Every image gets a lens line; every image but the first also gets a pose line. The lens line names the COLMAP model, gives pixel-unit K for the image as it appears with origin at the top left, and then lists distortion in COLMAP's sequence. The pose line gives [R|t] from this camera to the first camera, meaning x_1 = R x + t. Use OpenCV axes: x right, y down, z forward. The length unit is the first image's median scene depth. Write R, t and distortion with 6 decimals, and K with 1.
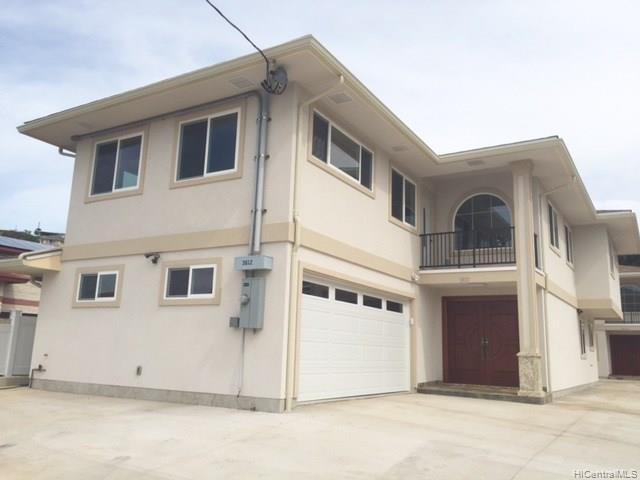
lens RADIAL K [[552.7, 0, 315.2], [0, 552.7, 240.0], [0, 0, 1]] dist [0.053793, -0.015581]
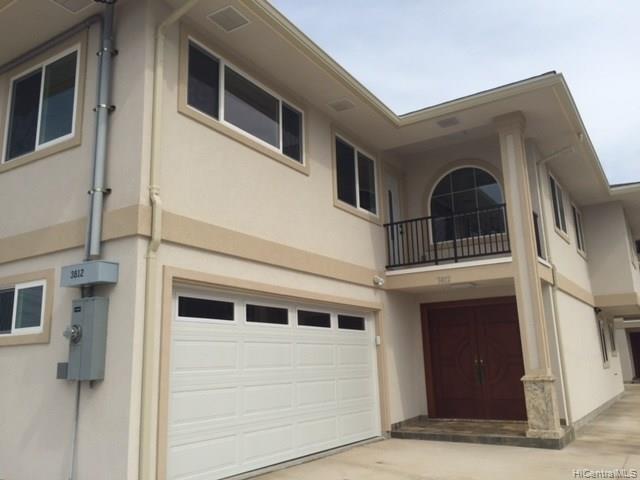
lens RADIAL K [[552.7, 0, 323.3], [0, 552.7, 239.2], [0, 0, 1]] dist [0.053793, -0.015581]
pose [[0.997892, -0.064672, 0.005449, 0.115753], [0.064782, 0.997626, -0.023349, 0.026330], [-0.003927, 0.023653, 0.999713, 0.279031]]
